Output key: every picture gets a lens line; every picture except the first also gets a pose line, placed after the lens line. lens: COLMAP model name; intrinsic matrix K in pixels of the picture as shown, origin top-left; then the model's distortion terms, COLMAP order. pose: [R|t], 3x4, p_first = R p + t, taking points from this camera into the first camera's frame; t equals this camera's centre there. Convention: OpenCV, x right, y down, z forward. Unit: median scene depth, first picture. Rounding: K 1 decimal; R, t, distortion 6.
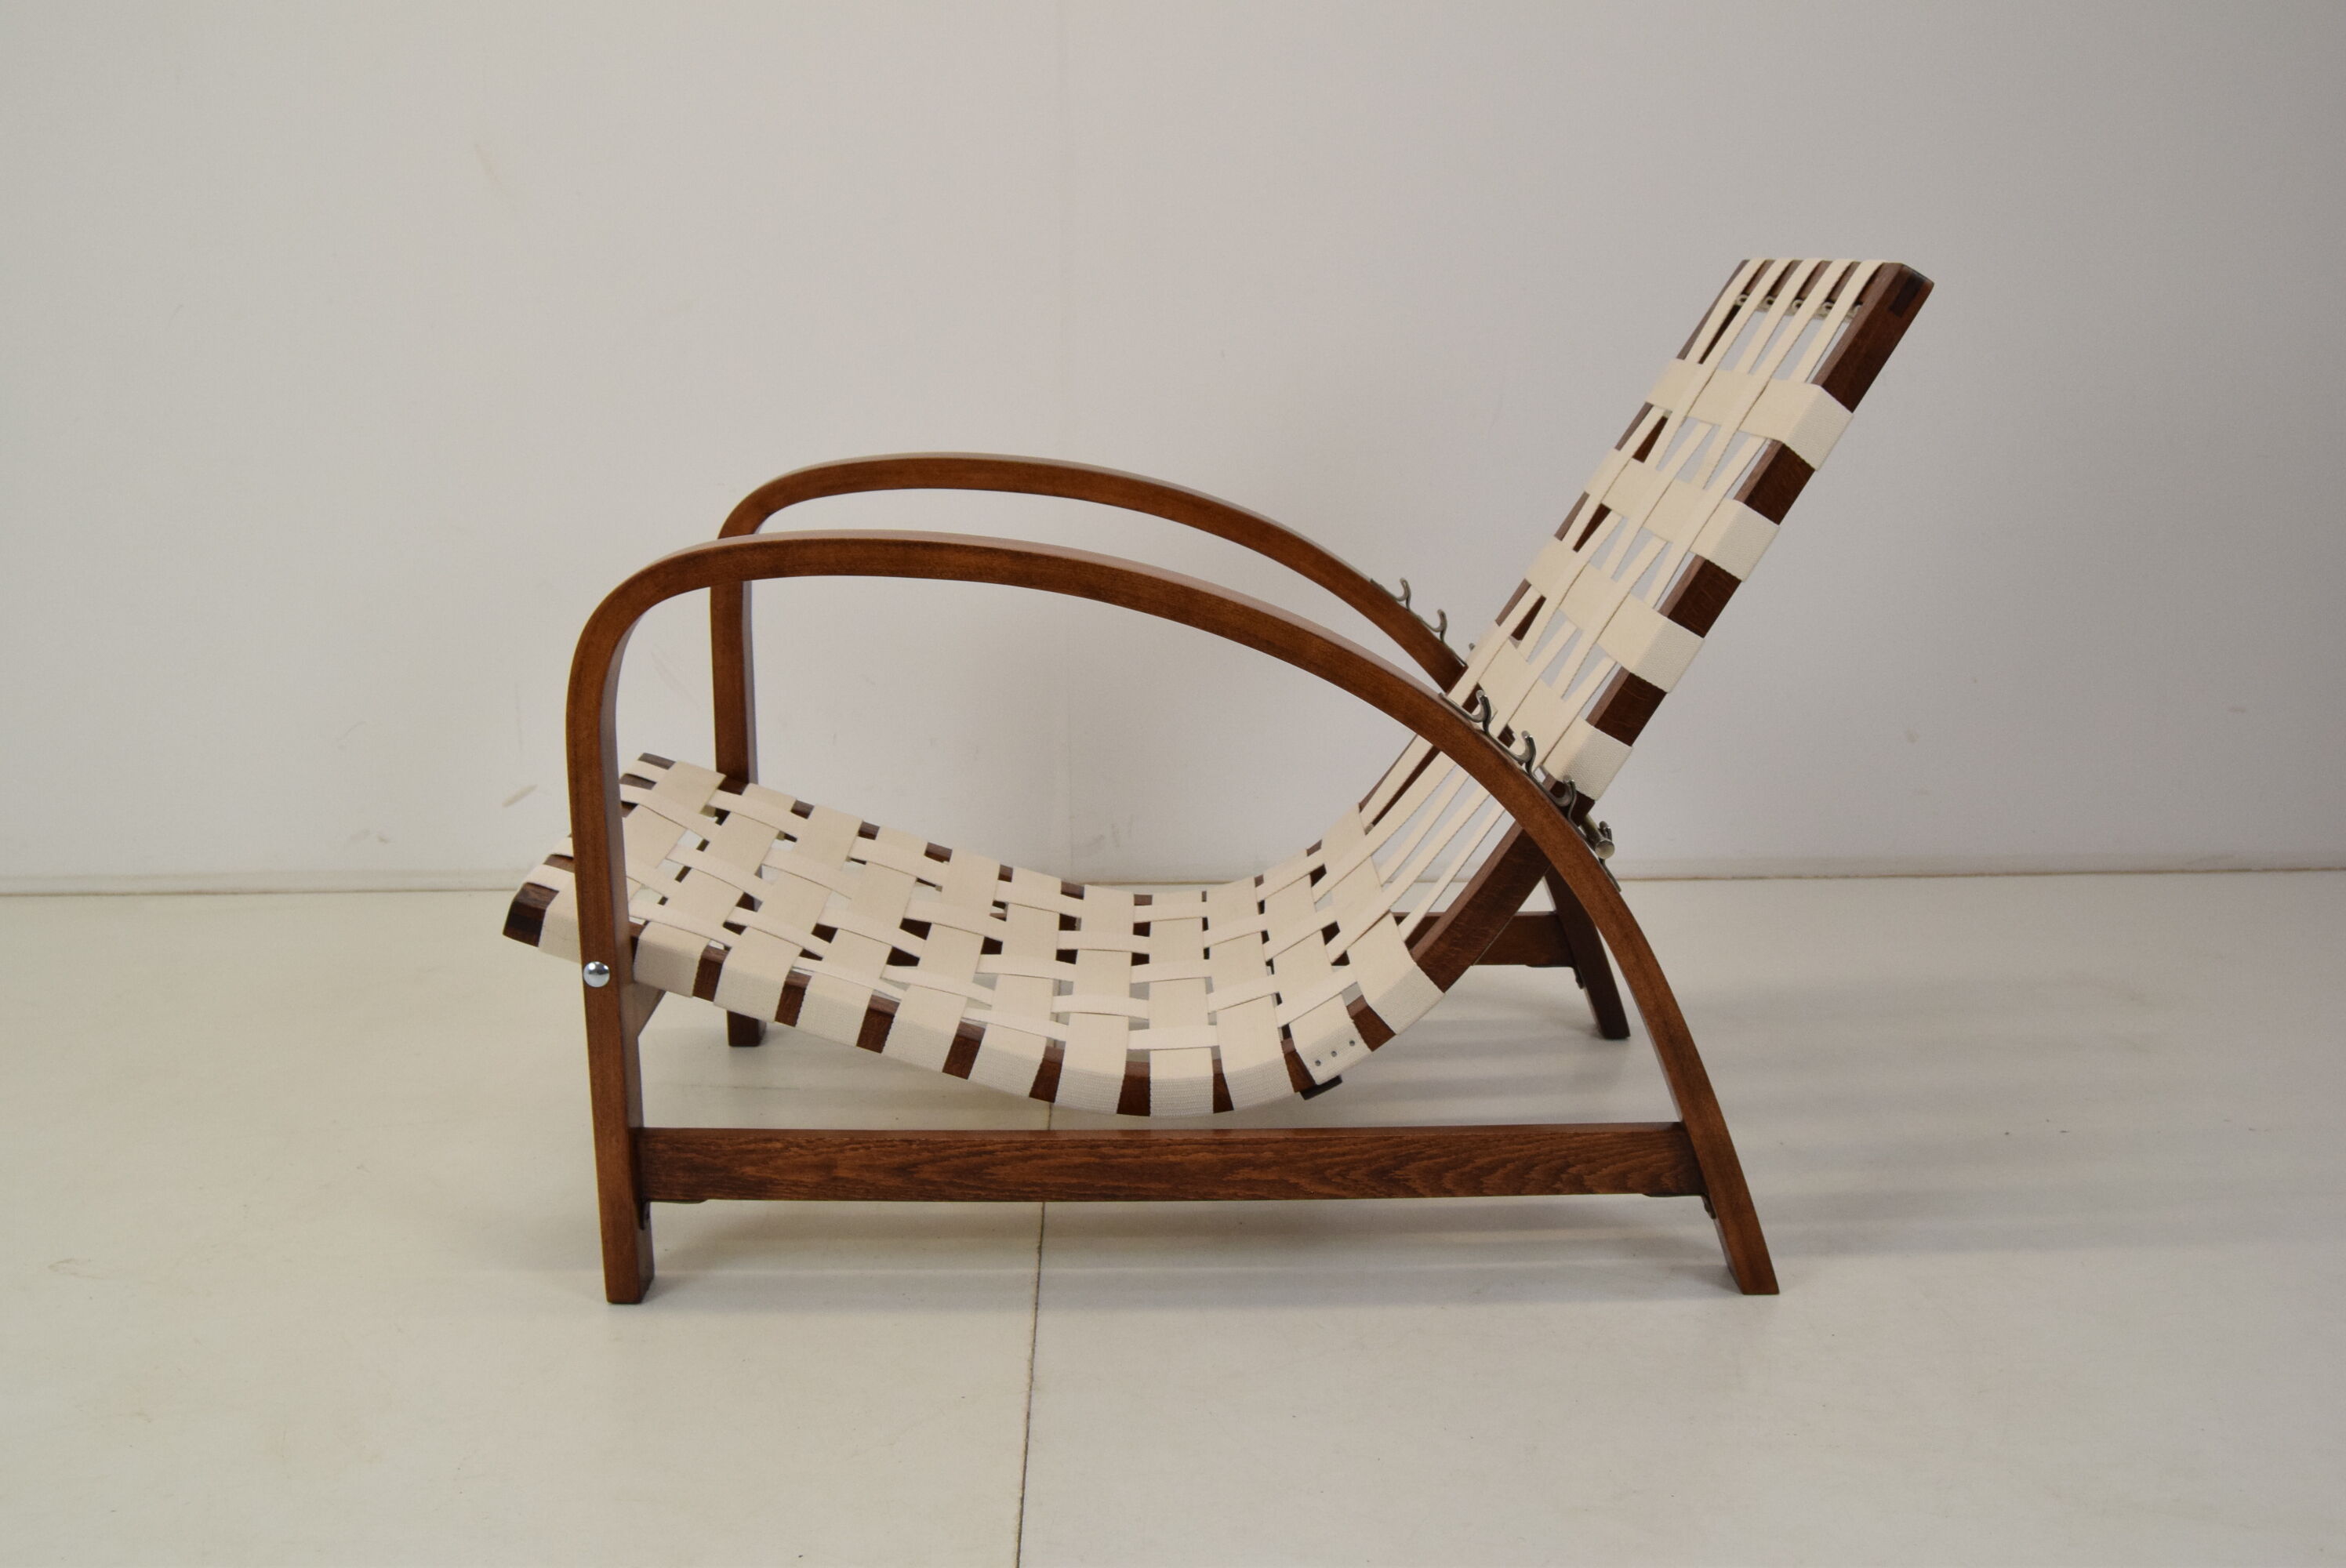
lens RADIAL K [[2476.5, 0, 1173.0], [0, 2476.5, 784.0], [0, 0, 1]] dist [-0.074797, -0.001877]
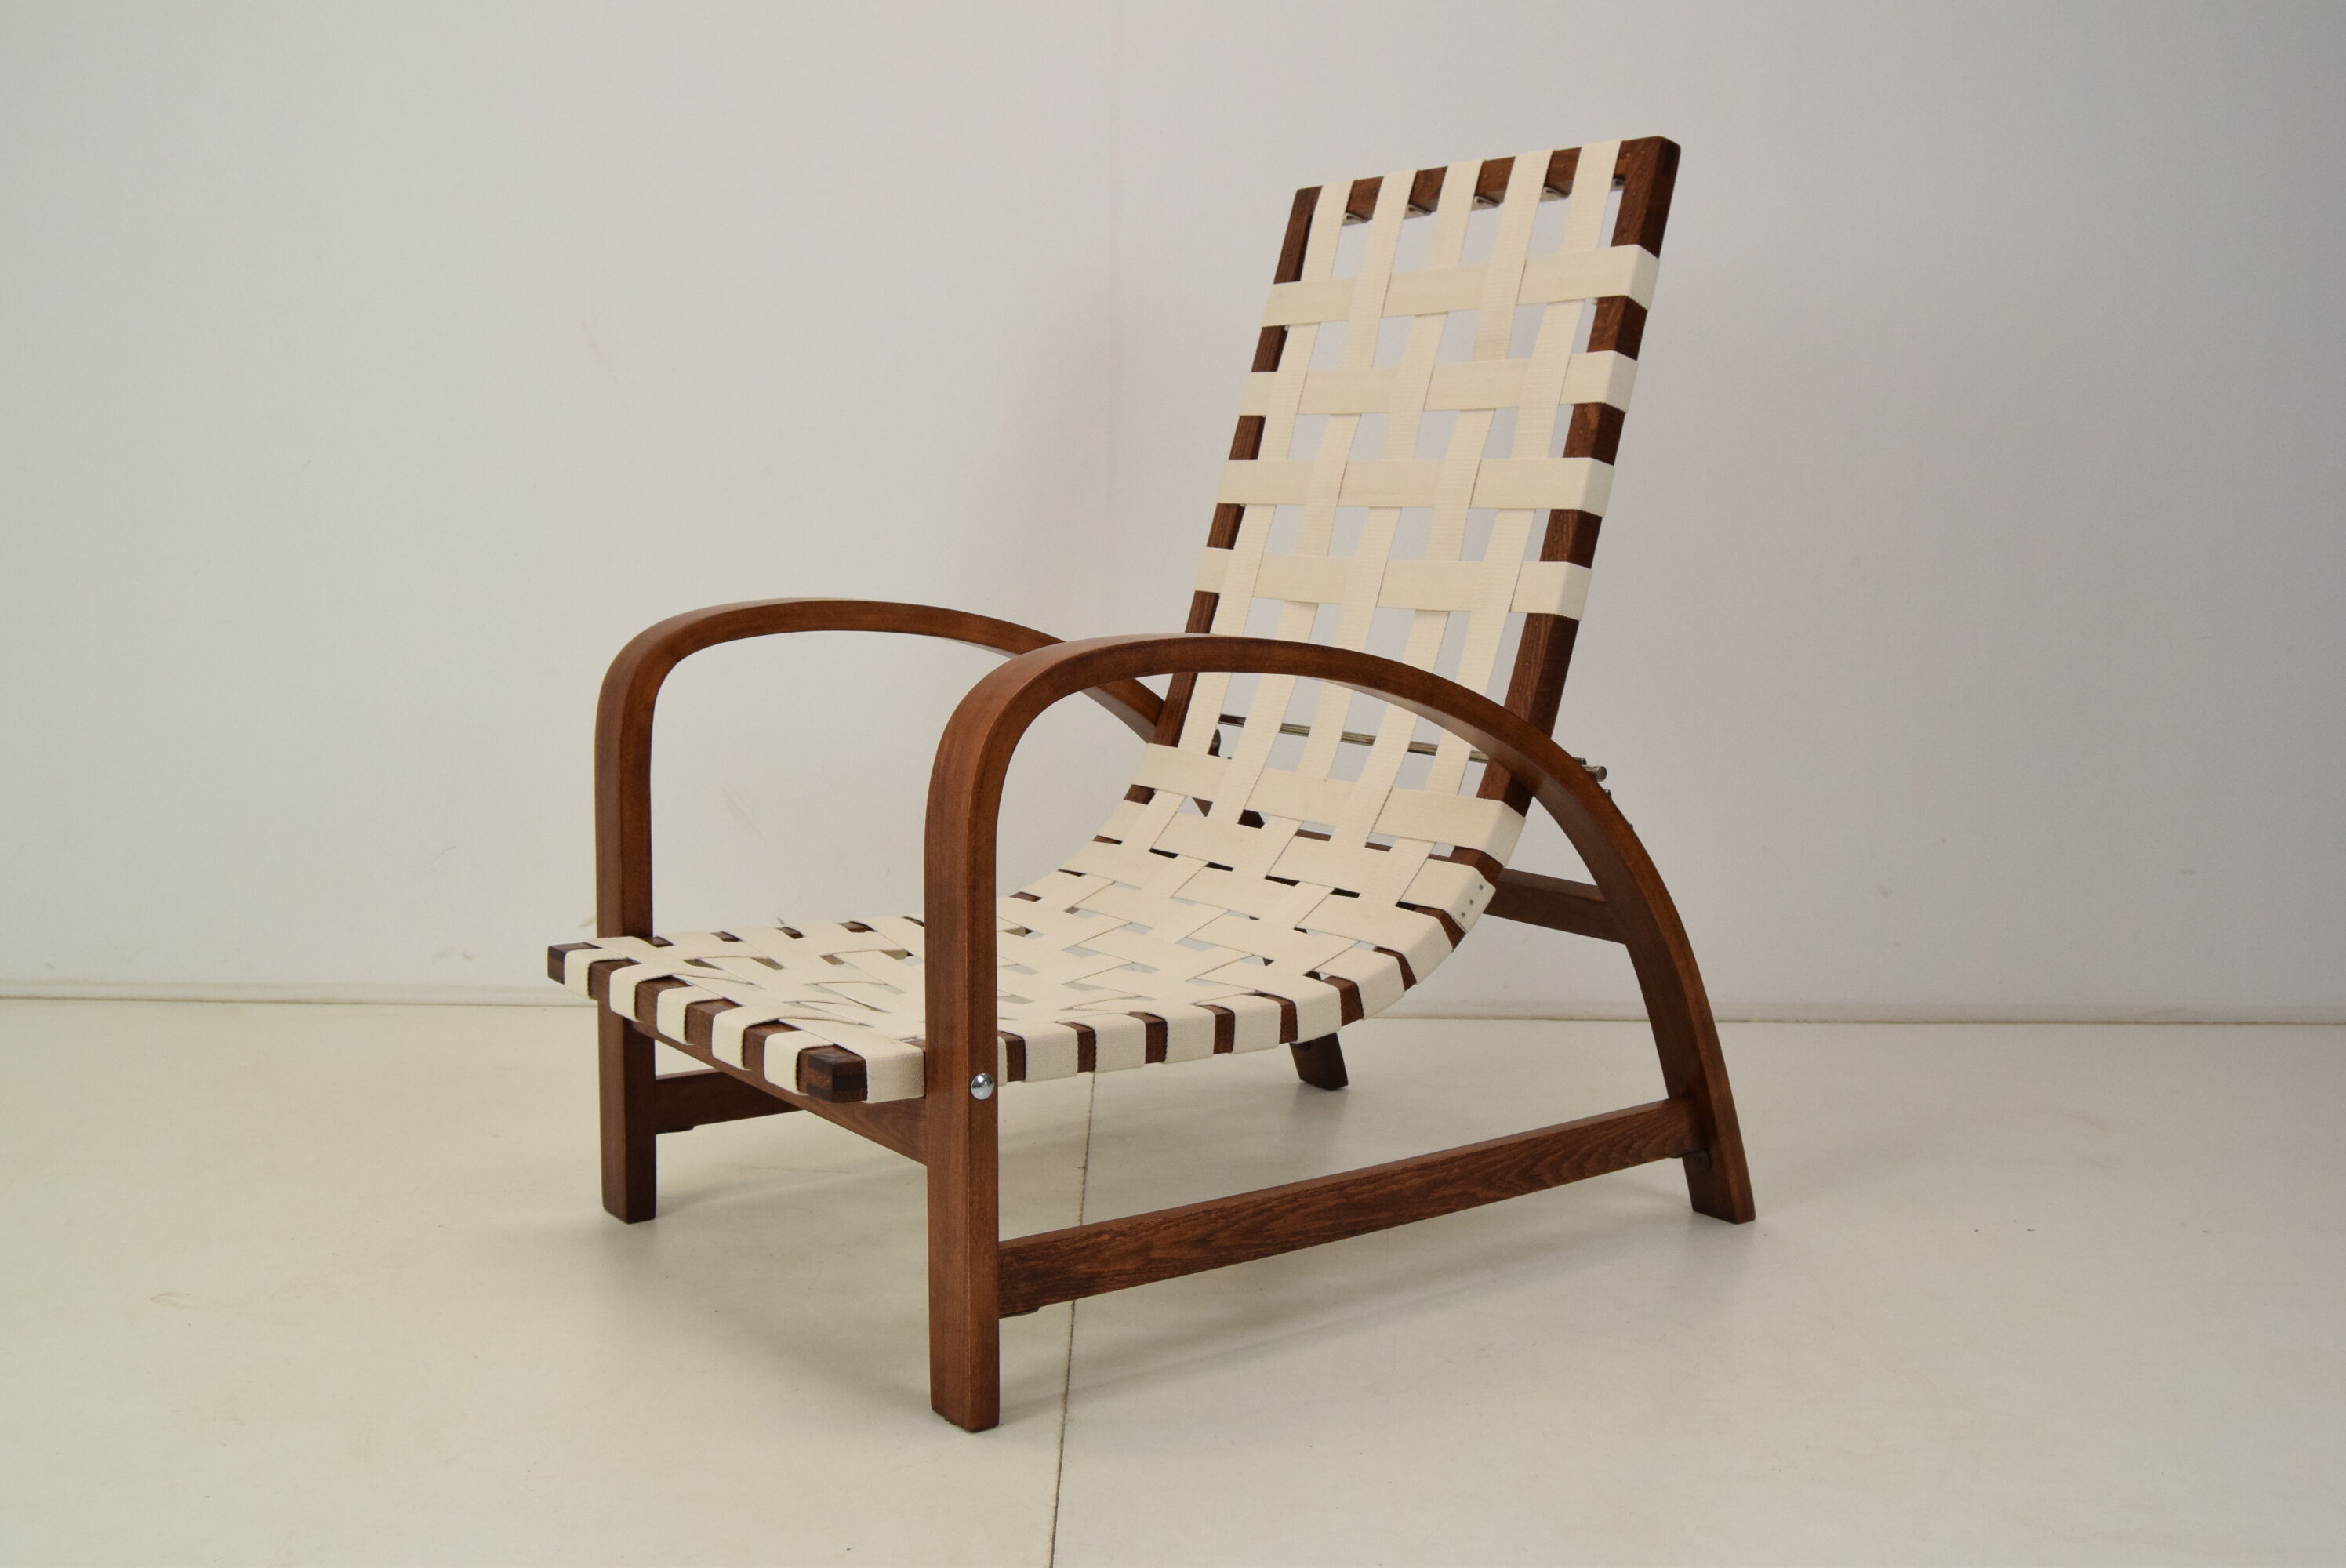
lens RADIAL K [[2331.9, 0, 1173.0], [0, 2331.9, 784.0], [0, 0, 1]] dist [-0.073390, -0.000650]
pose [[0.807056, -0.059448, 0.587475, -0.688428], [0.115474, 0.991599, -0.058293, 0.019757], [-0.579074, 0.114884, 0.807140, 0.185927]]
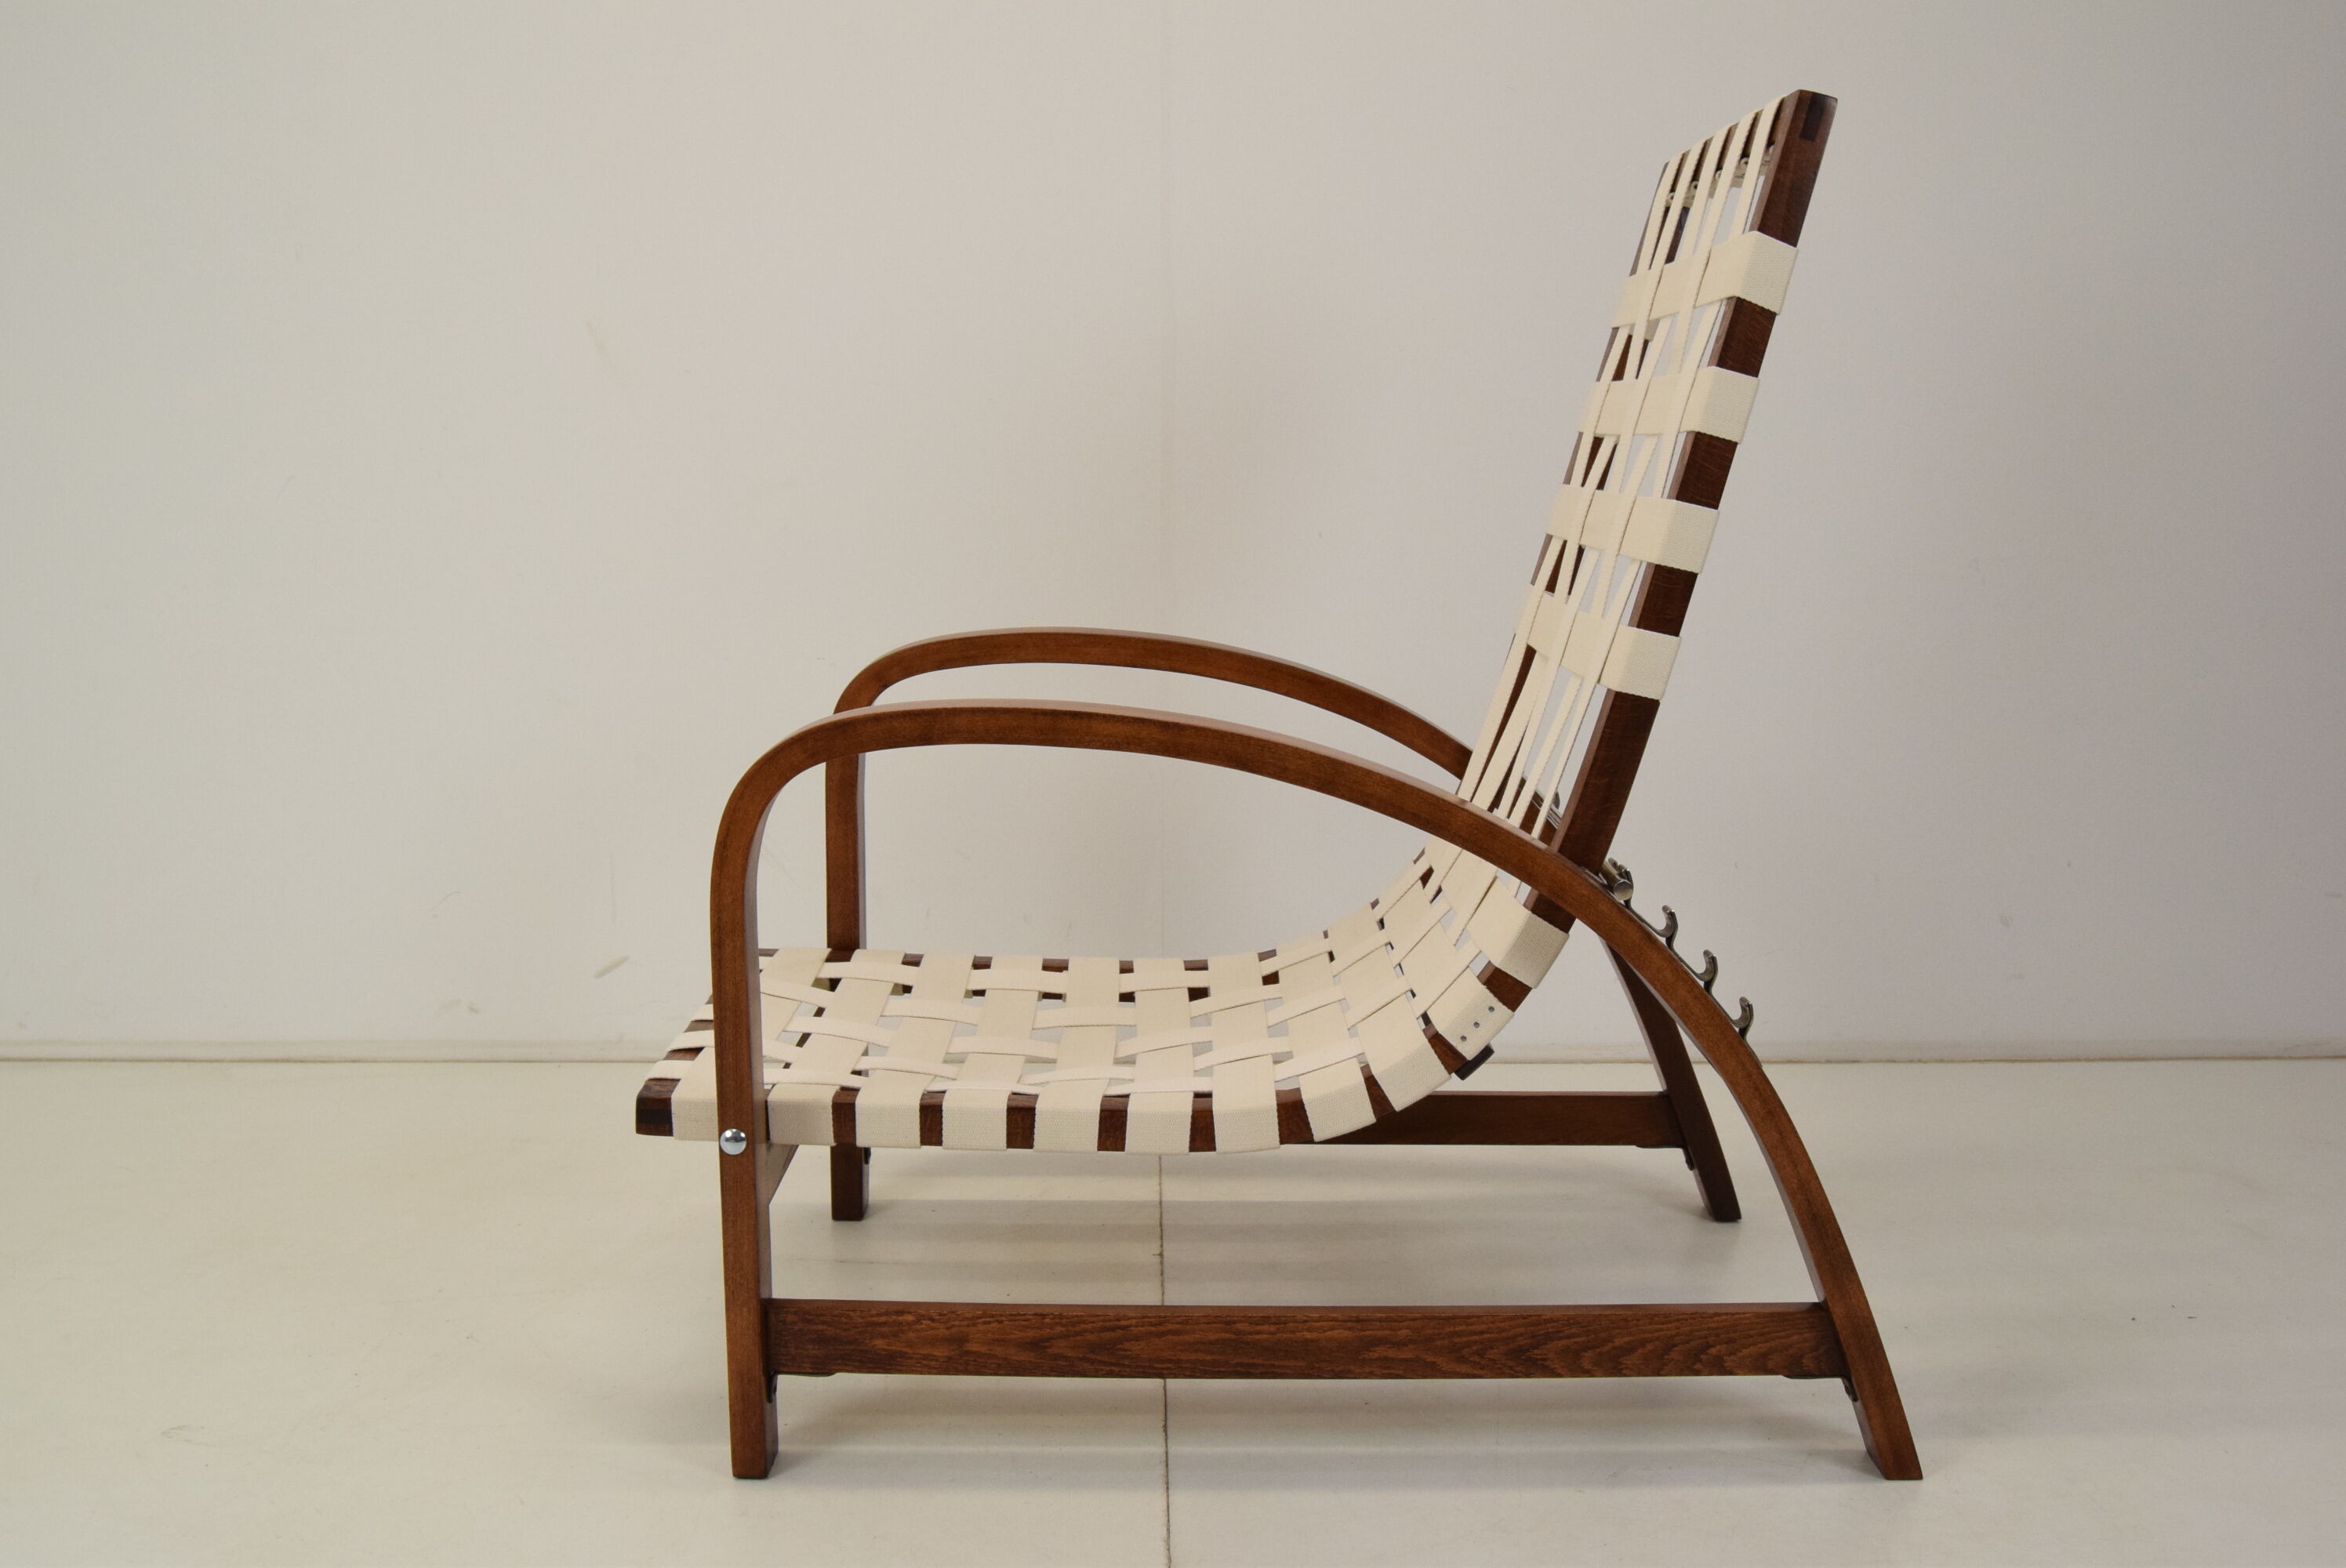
lens RADIAL K [[2476.5, 0, 1173.0], [0, 2476.5, 784.0], [0, 0, 1]] dist [-0.074797, -0.001877]
pose [[0.999912, 0.008823, -0.009939, -0.046409], [-0.009549, 0.997103, -0.075458, 0.006575], [0.009244, 0.075547, 0.997099, -0.000343]]
